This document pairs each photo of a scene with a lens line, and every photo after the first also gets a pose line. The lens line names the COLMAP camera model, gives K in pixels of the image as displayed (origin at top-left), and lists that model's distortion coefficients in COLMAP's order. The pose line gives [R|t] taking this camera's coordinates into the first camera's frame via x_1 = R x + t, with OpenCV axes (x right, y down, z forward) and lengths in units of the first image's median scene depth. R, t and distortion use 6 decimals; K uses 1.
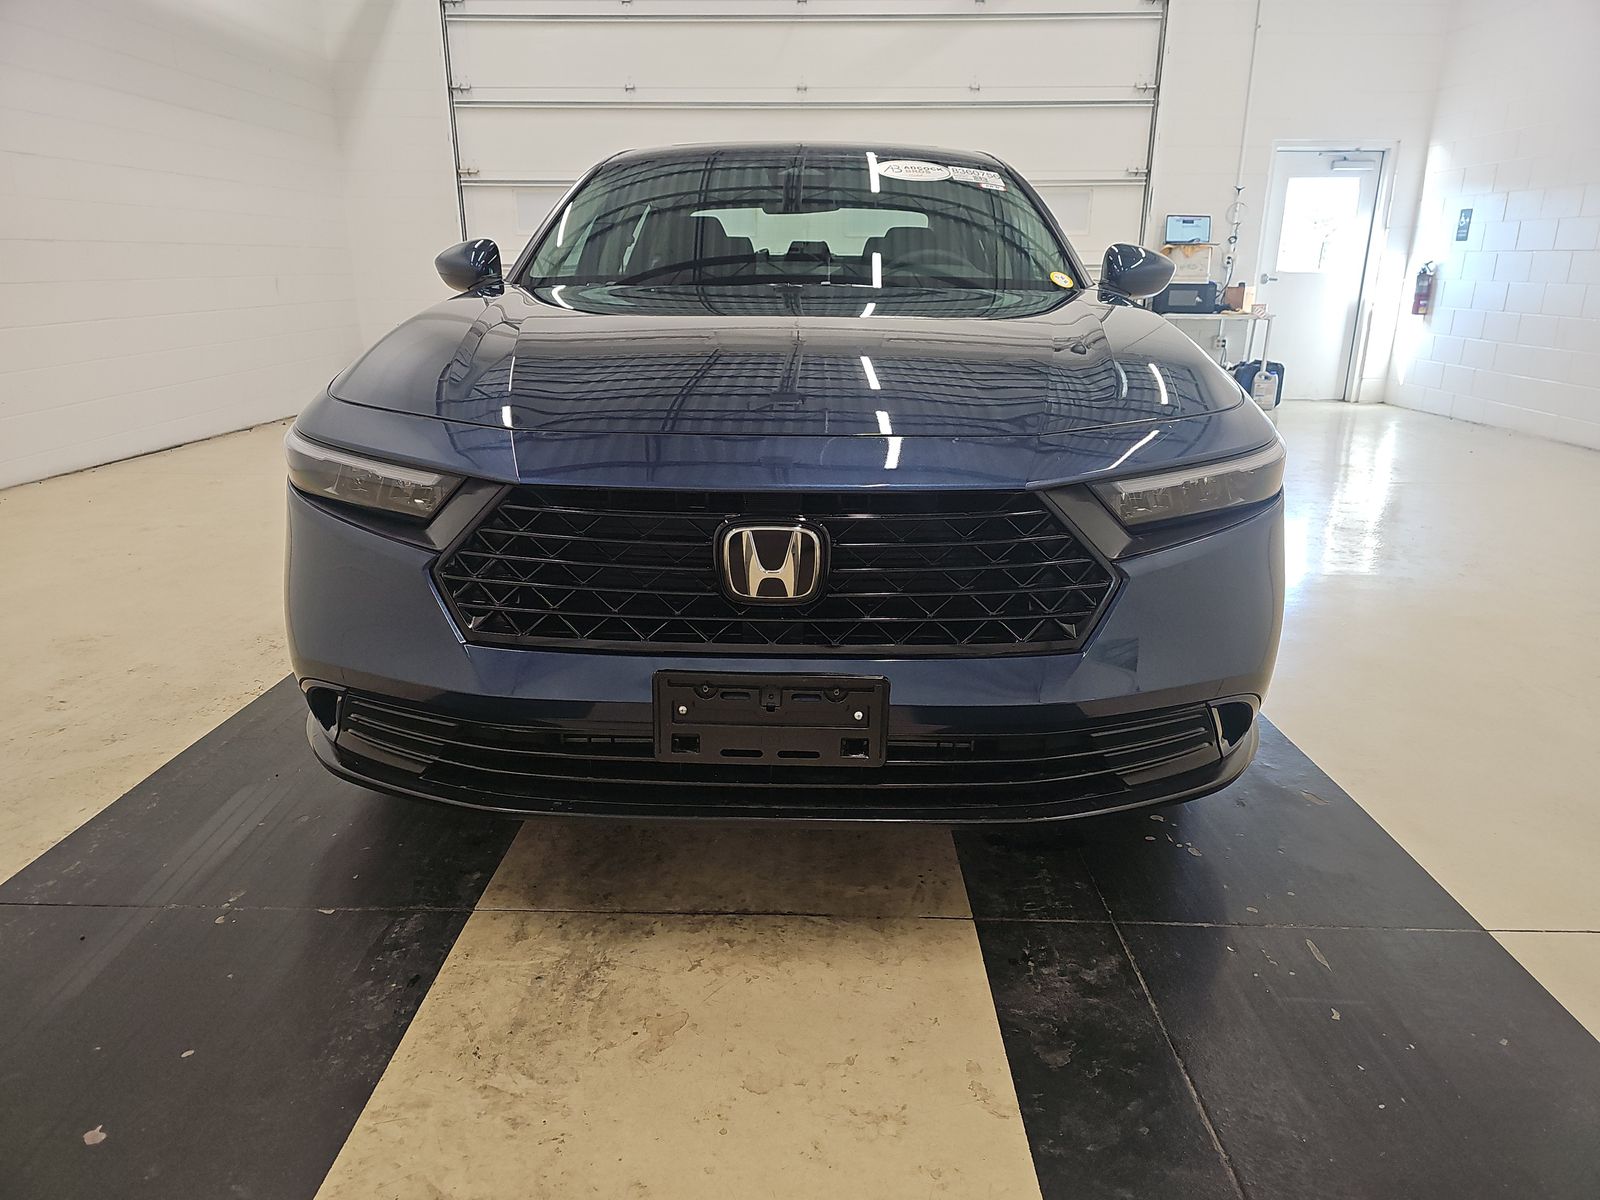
lens RADIAL K [[1032.4, 0, 791.2], [0, 1032.4, 606.1], [0, 0, 1]] dist [0.048125, -0.046130]
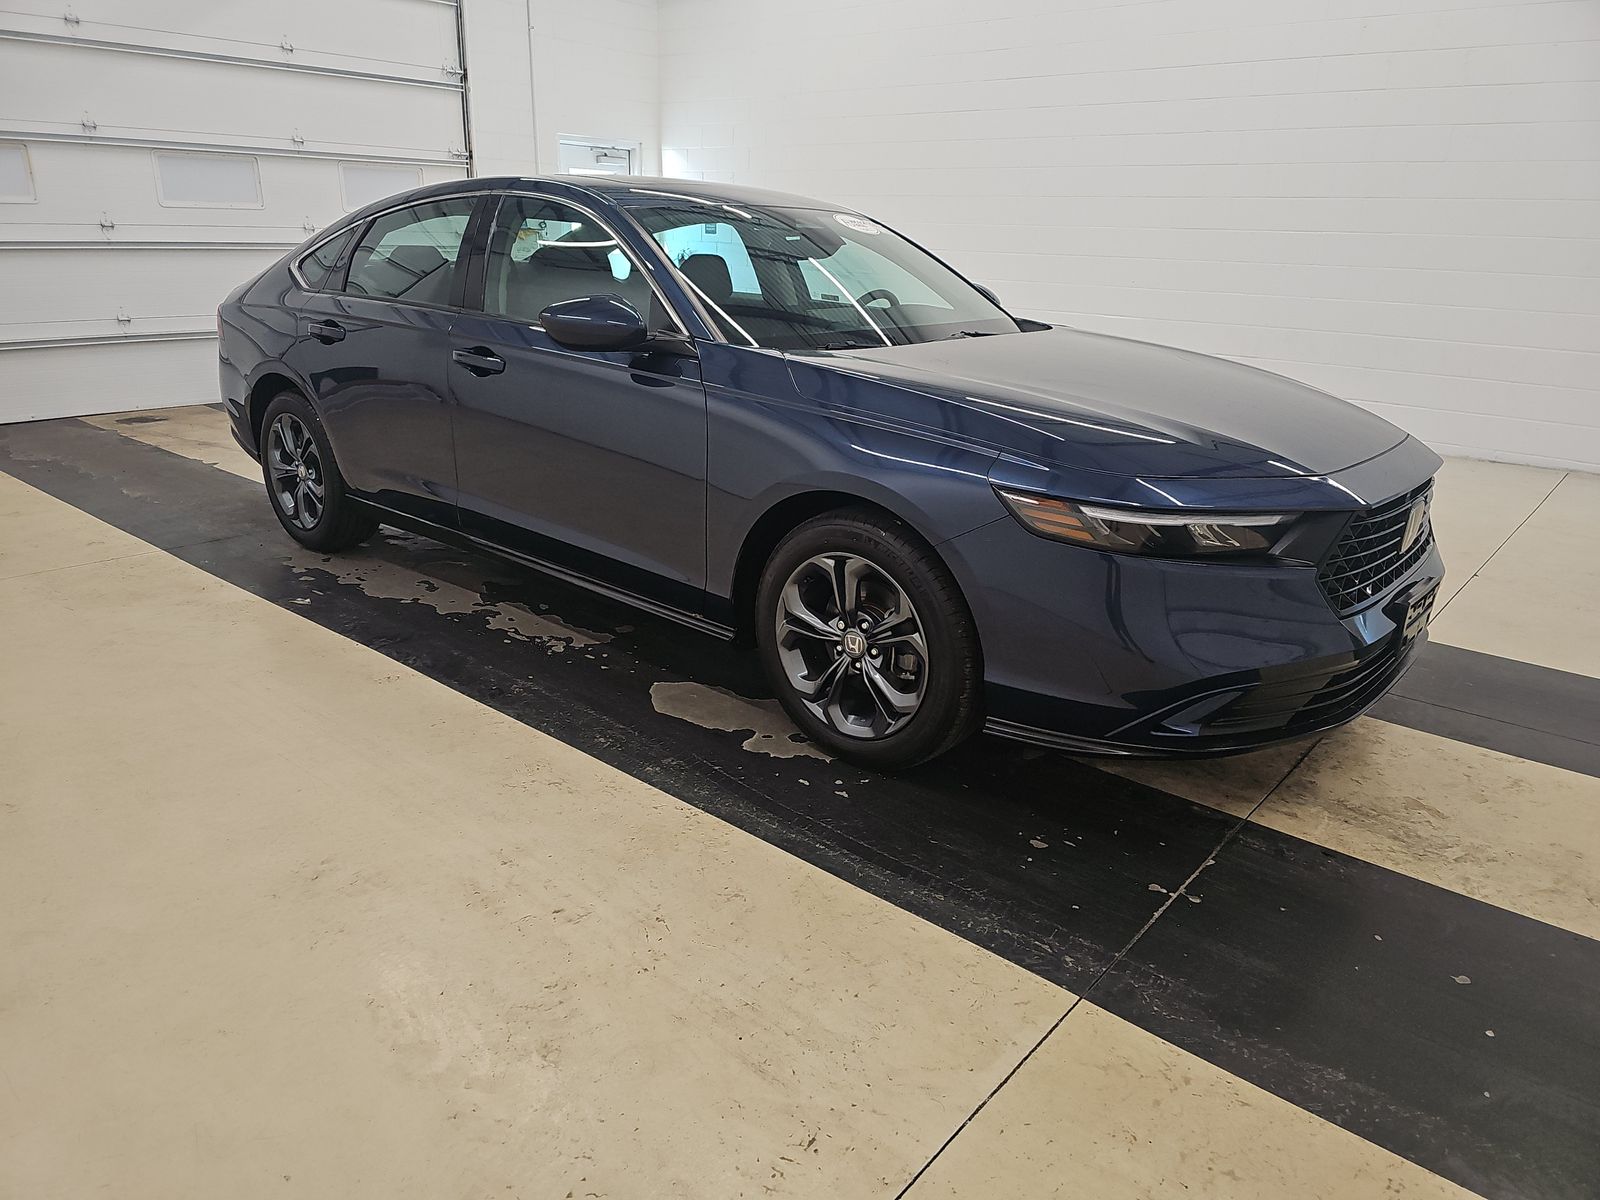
lens RADIAL K [[1032.4, 0, 791.2], [0, 1032.4, 606.1], [0, 0, 1]] dist [0.048125, -0.046130]
pose [[0.655209, -0.245431, 0.714468, -0.478651], [0.213396, 0.967368, 0.136610, -0.089851], [-0.724682, 0.062956, 0.686202, 0.135482]]
